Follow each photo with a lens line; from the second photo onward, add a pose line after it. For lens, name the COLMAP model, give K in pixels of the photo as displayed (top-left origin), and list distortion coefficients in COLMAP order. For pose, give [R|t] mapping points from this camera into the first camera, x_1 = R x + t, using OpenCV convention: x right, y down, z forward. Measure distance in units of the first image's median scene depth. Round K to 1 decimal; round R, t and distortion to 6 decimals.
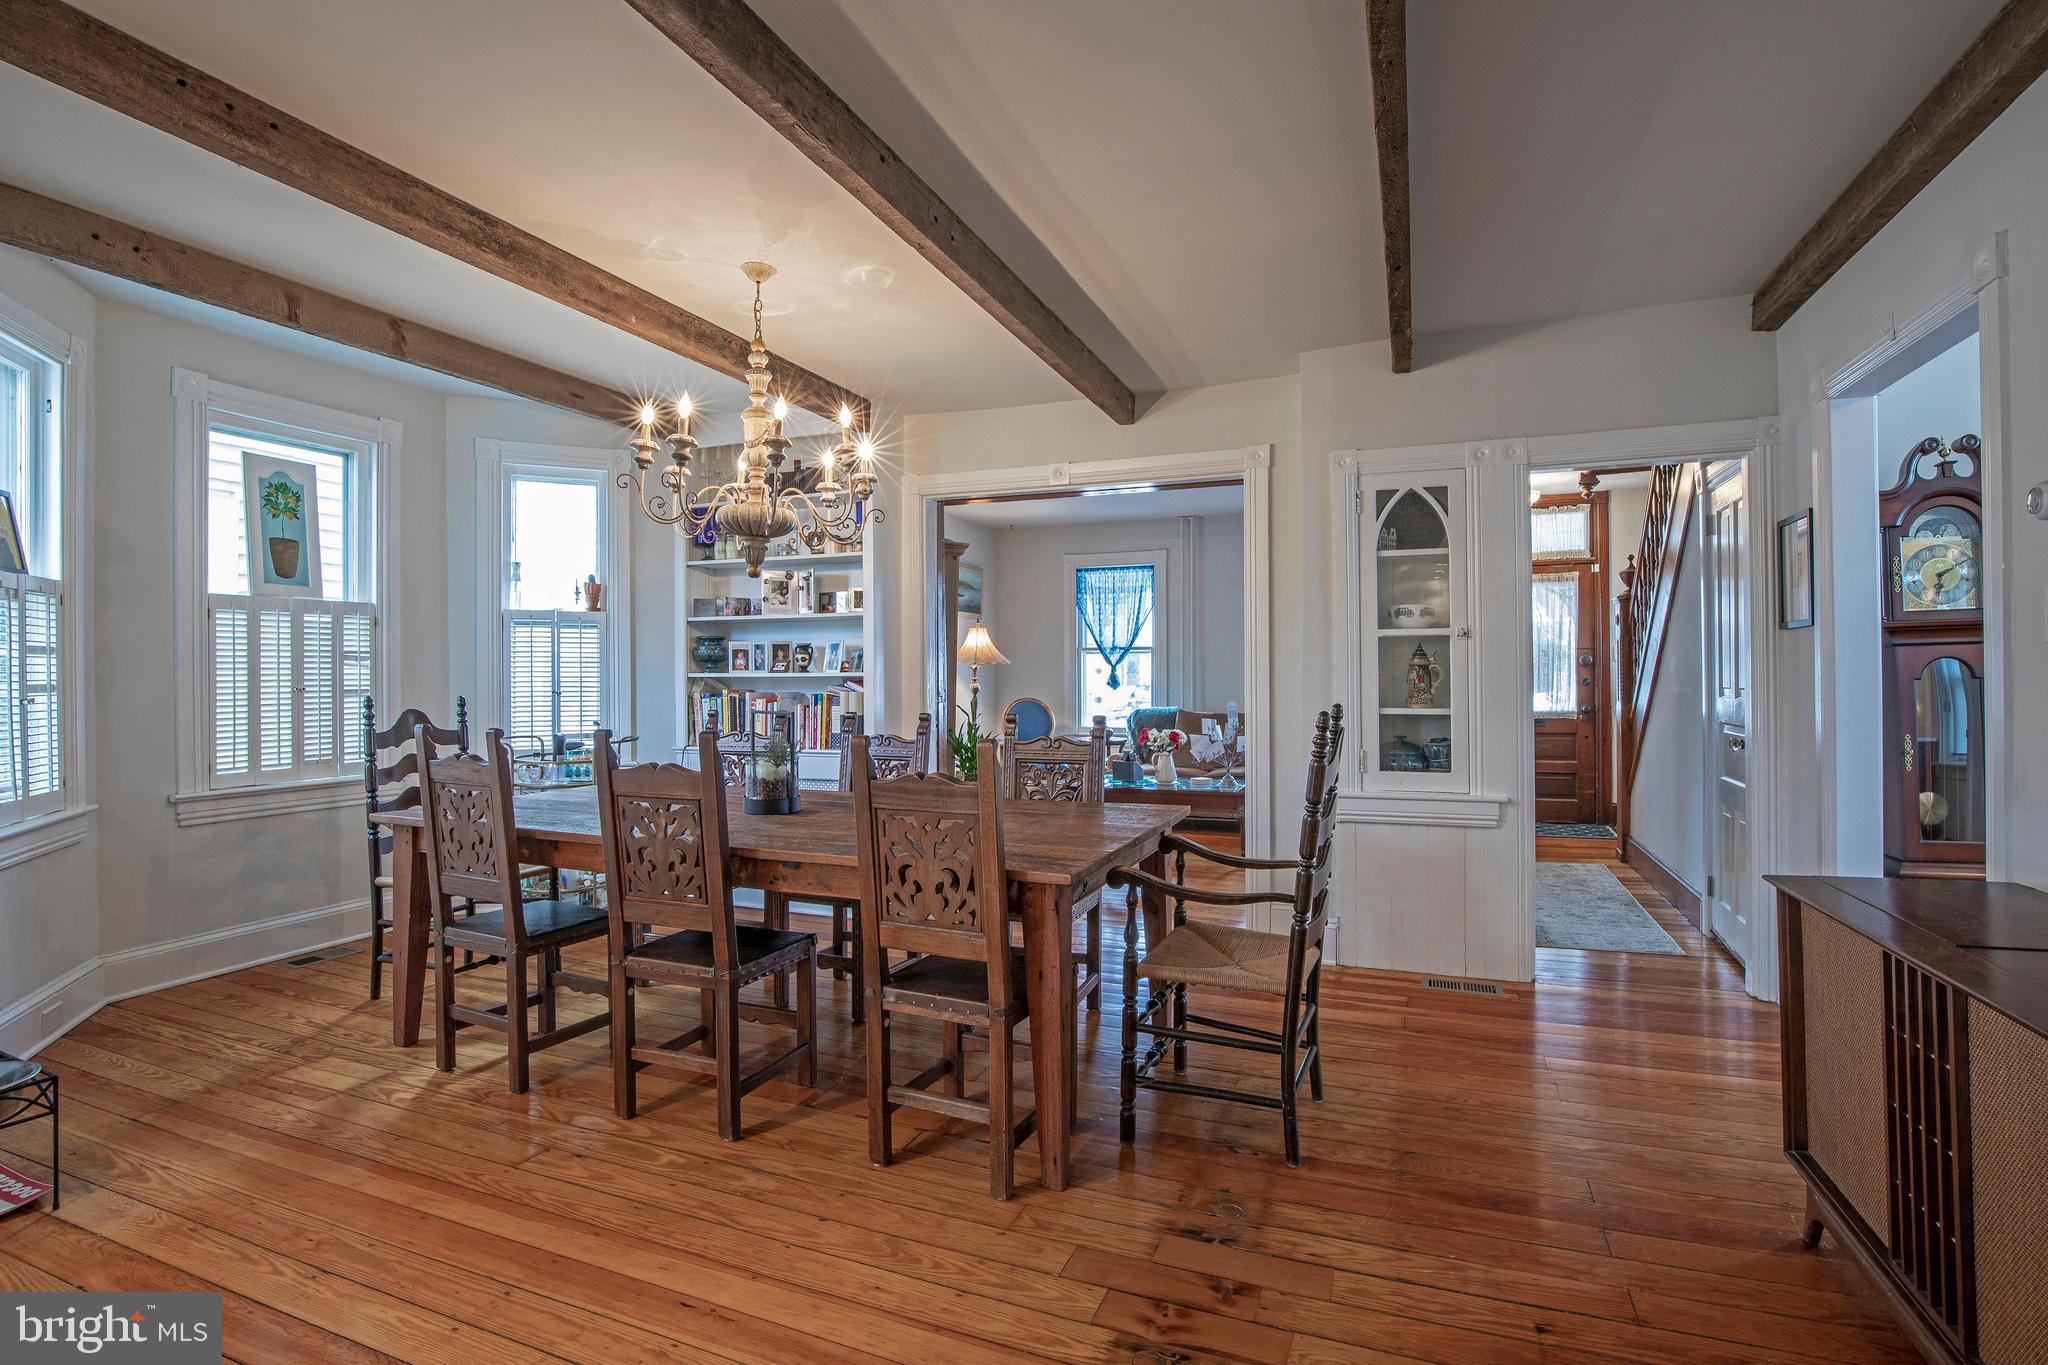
lens RADIAL K [[968.6, 0, 1038.0], [0, 968.6, 675.2], [0, 0, 1]] dist [-0.039880, 0.010127]
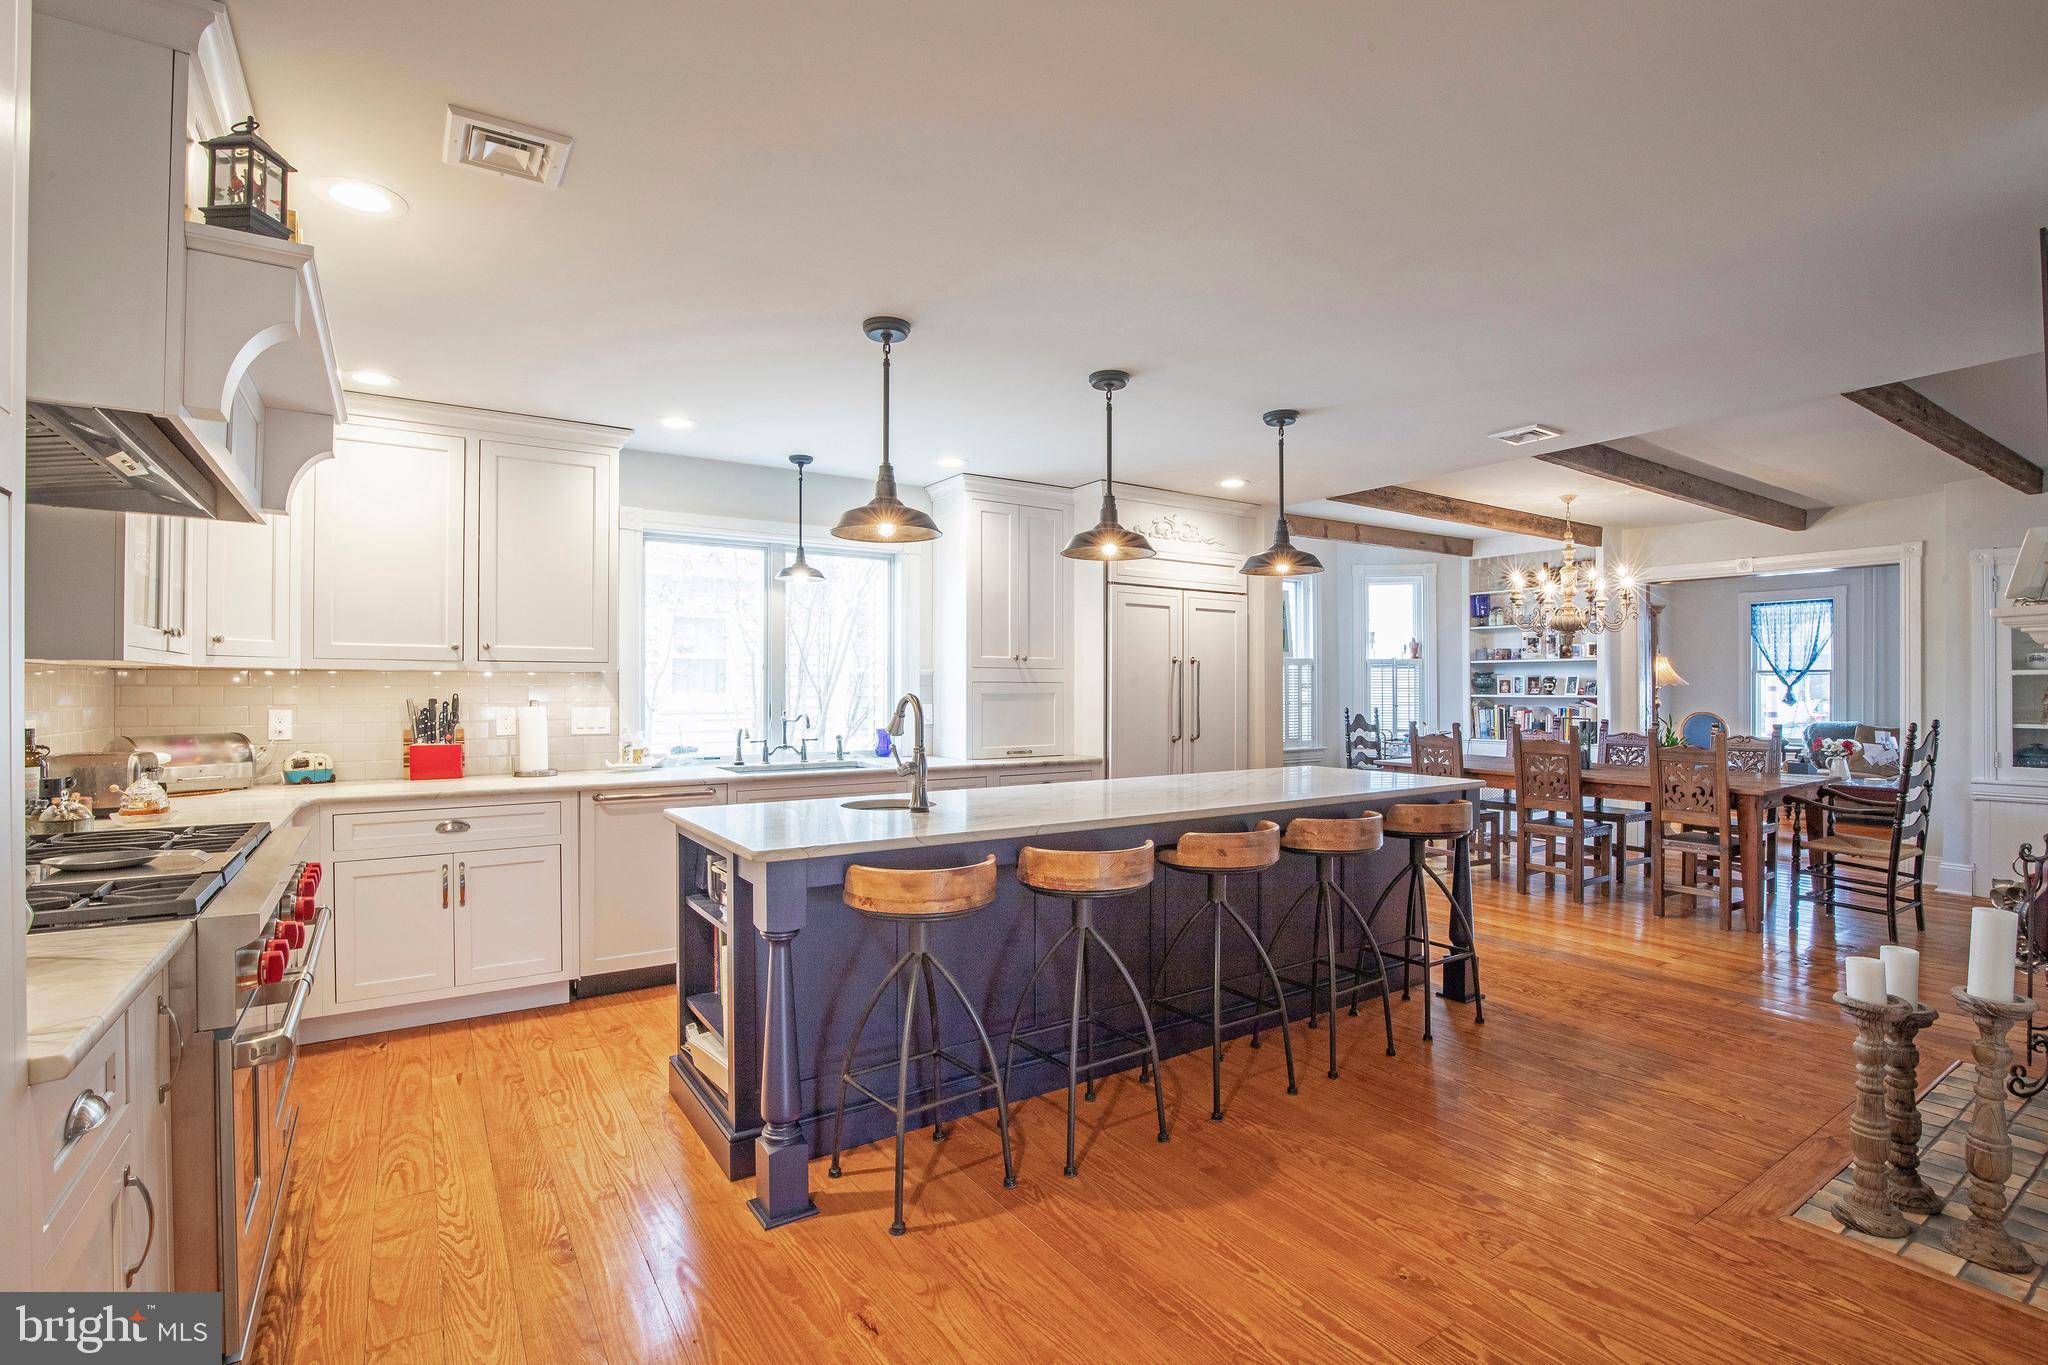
lens RADIAL K [[968.6, 0, 1024.1], [0, 968.6, 684.7], [0, 0, 1]] dist [-0.039880, 0.010127]
pose [[0.823789, 0.001190, -0.566895, -0.060766], [-0.000424, 0.999999, 0.001484, -0.021492], [0.566896, -0.000982, 0.823789, -0.813759]]
